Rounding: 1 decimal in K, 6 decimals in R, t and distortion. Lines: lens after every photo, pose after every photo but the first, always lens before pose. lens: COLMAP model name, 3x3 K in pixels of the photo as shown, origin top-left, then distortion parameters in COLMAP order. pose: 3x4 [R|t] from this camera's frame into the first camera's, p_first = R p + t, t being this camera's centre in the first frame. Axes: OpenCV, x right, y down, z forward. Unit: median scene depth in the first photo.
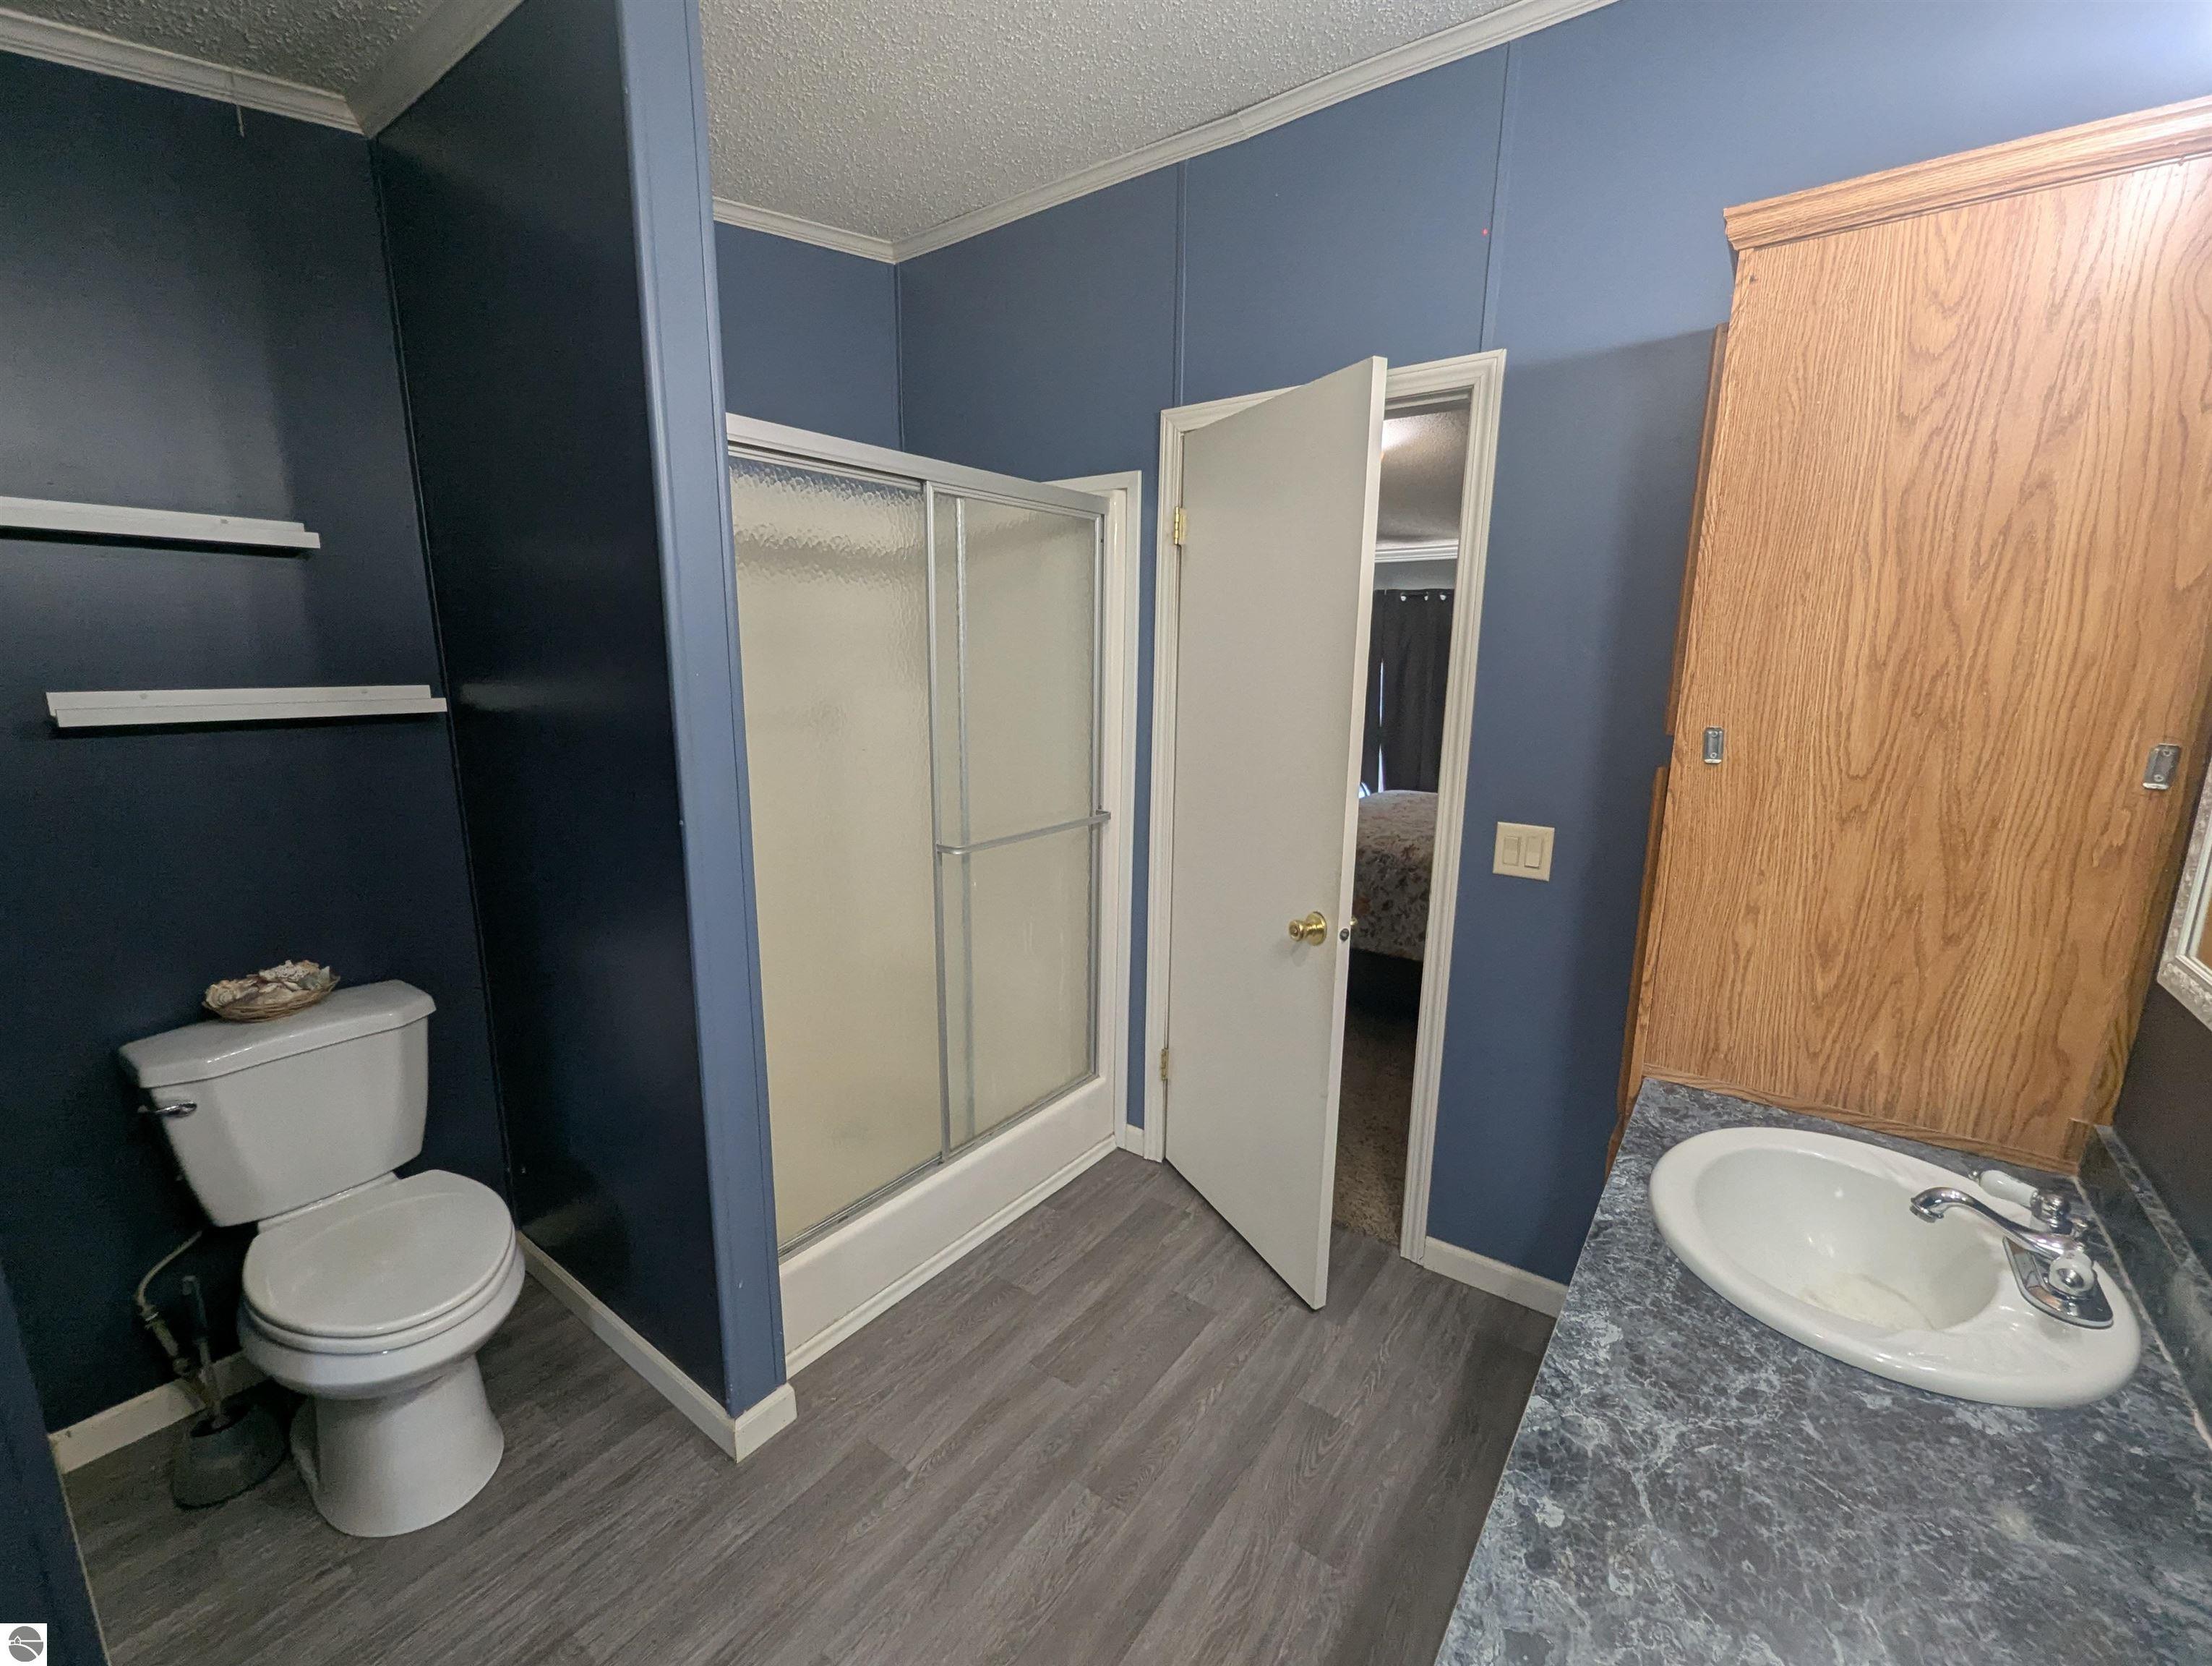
lens RADIAL K [[917.6, 0, 1108.1], [0, 917.6, 839.6], [0, 0, 1]] dist [-0.000590, -0.000430]
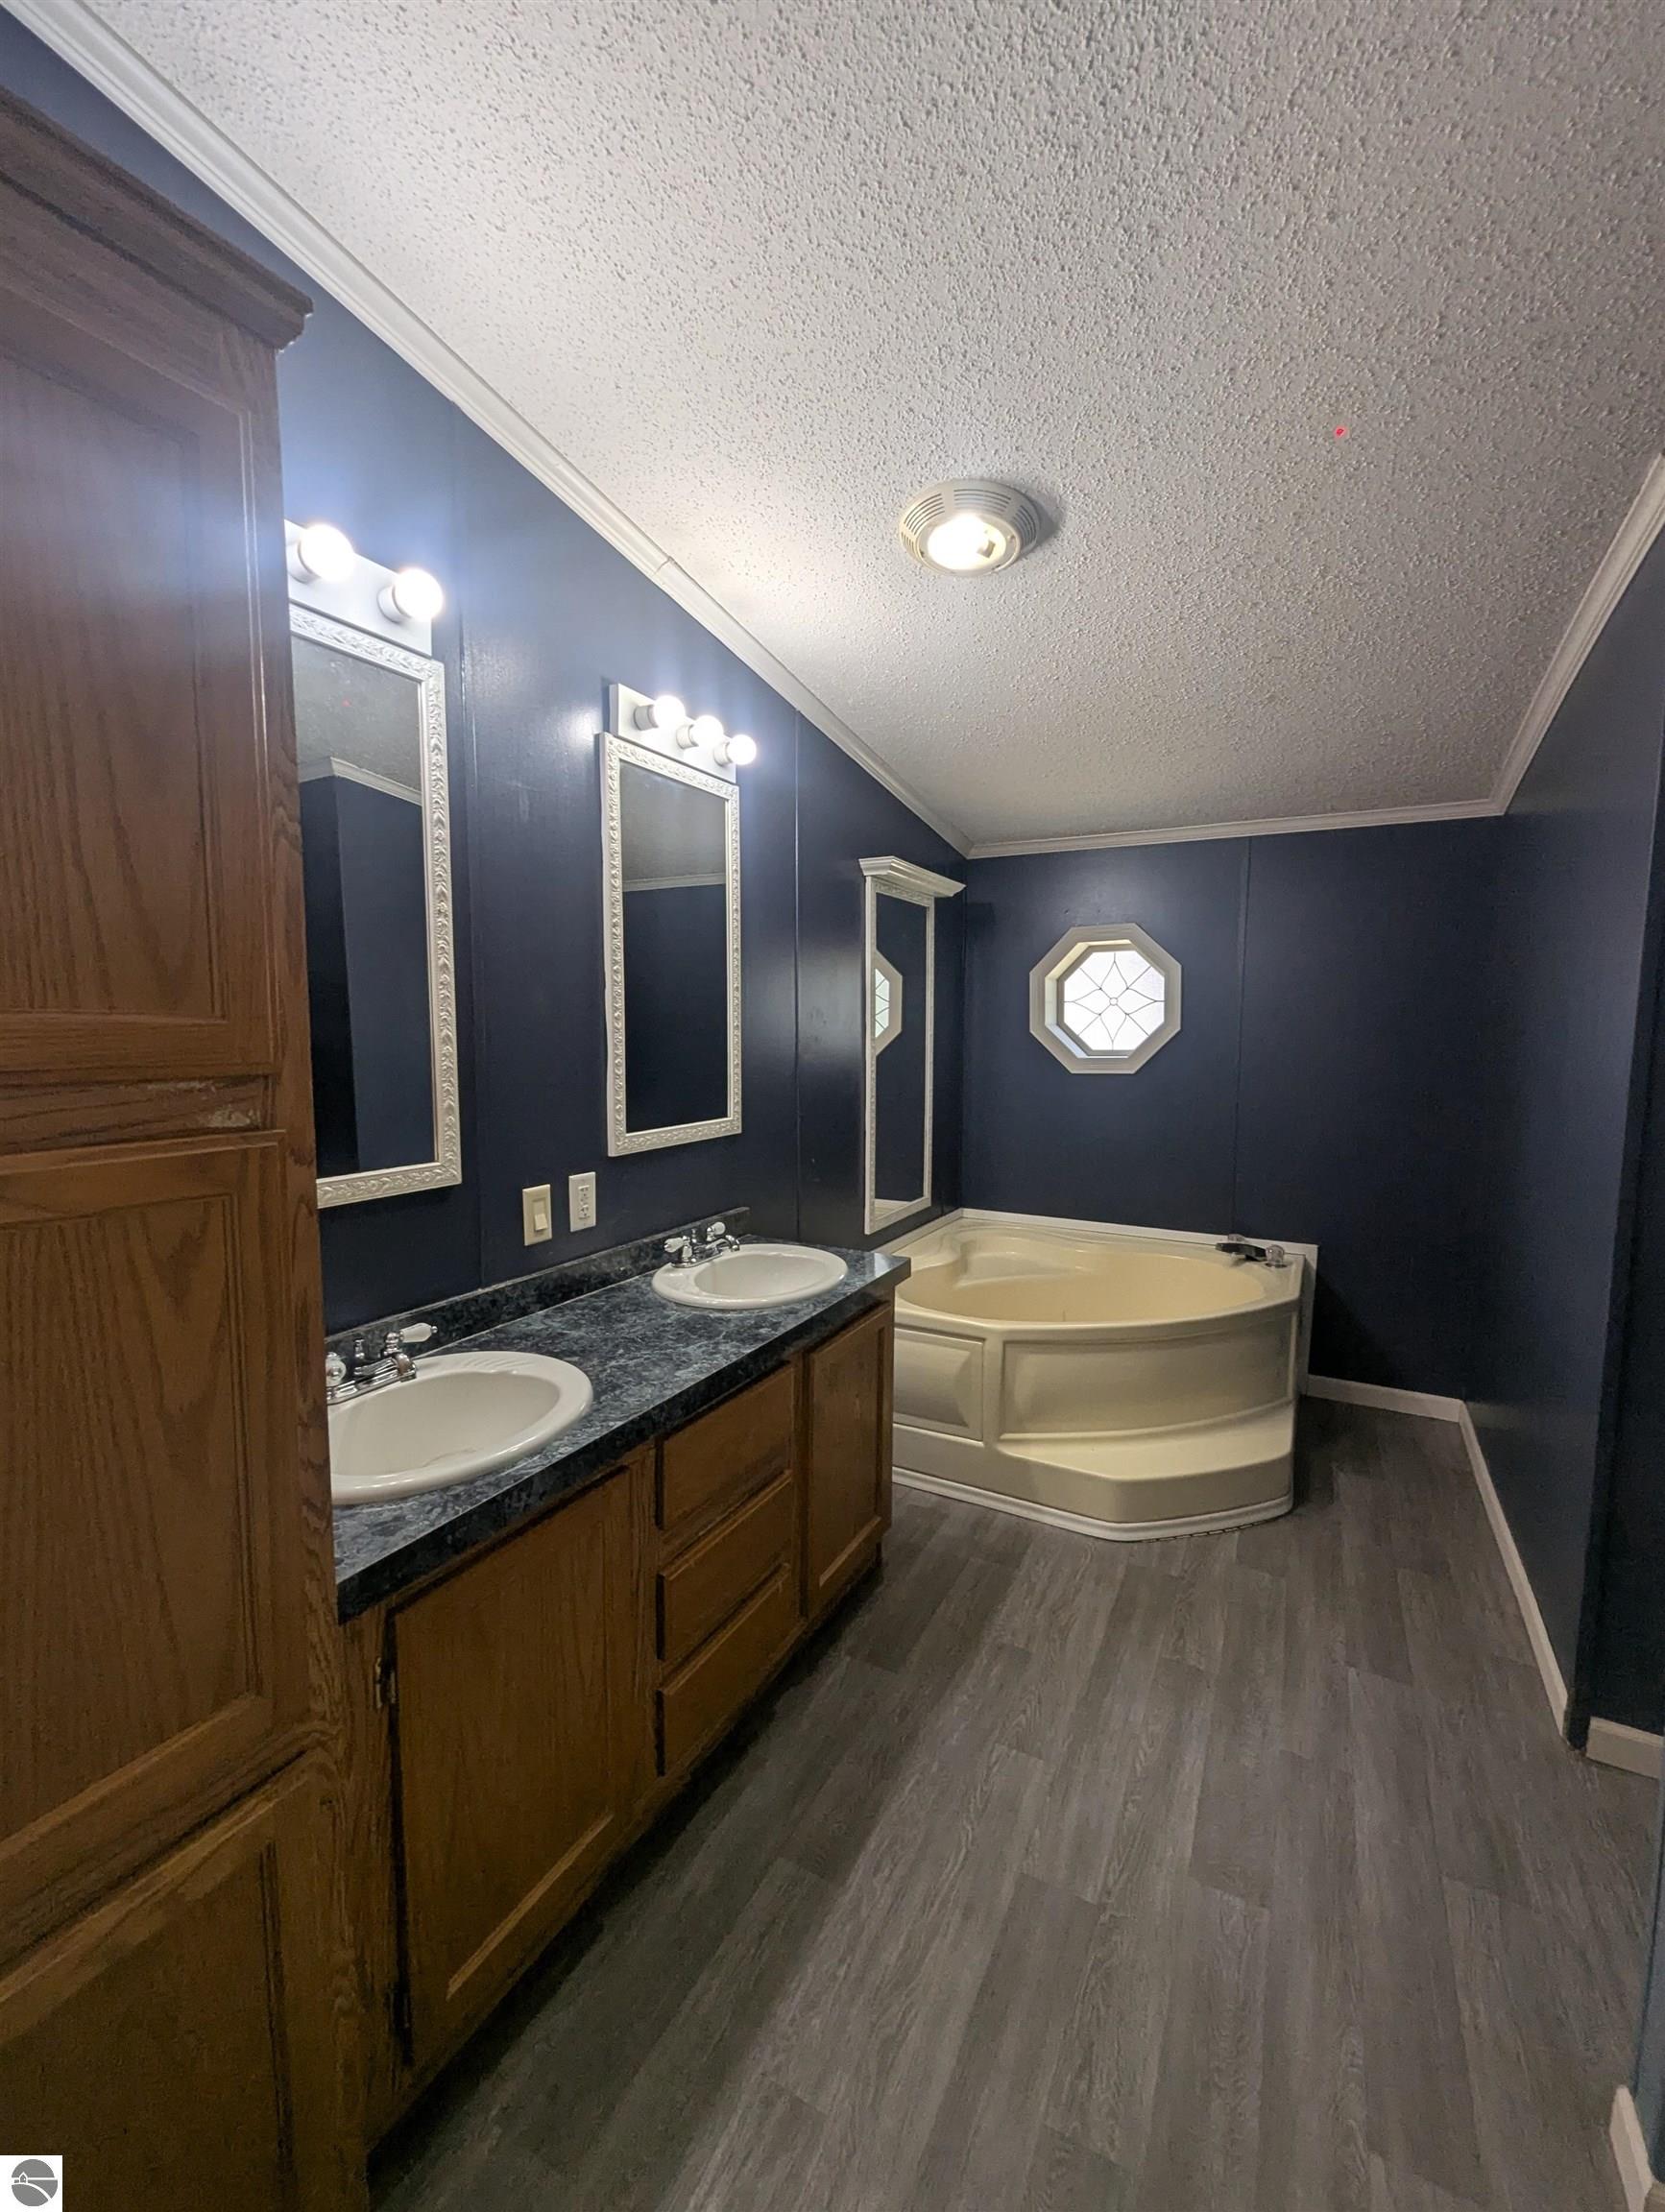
lens RADIAL K [[917.5, 0, 832.5], [0, 917.5, 1106.0], [0, 0, 1]] dist [-0.000590, -0.000430]
pose [[-0.989352, -0.002493, -0.145524, 0.376670], [-0.043941, 0.958313, 0.282321, -0.311890], [0.138754, 0.285709, -0.948218, 1.815629]]
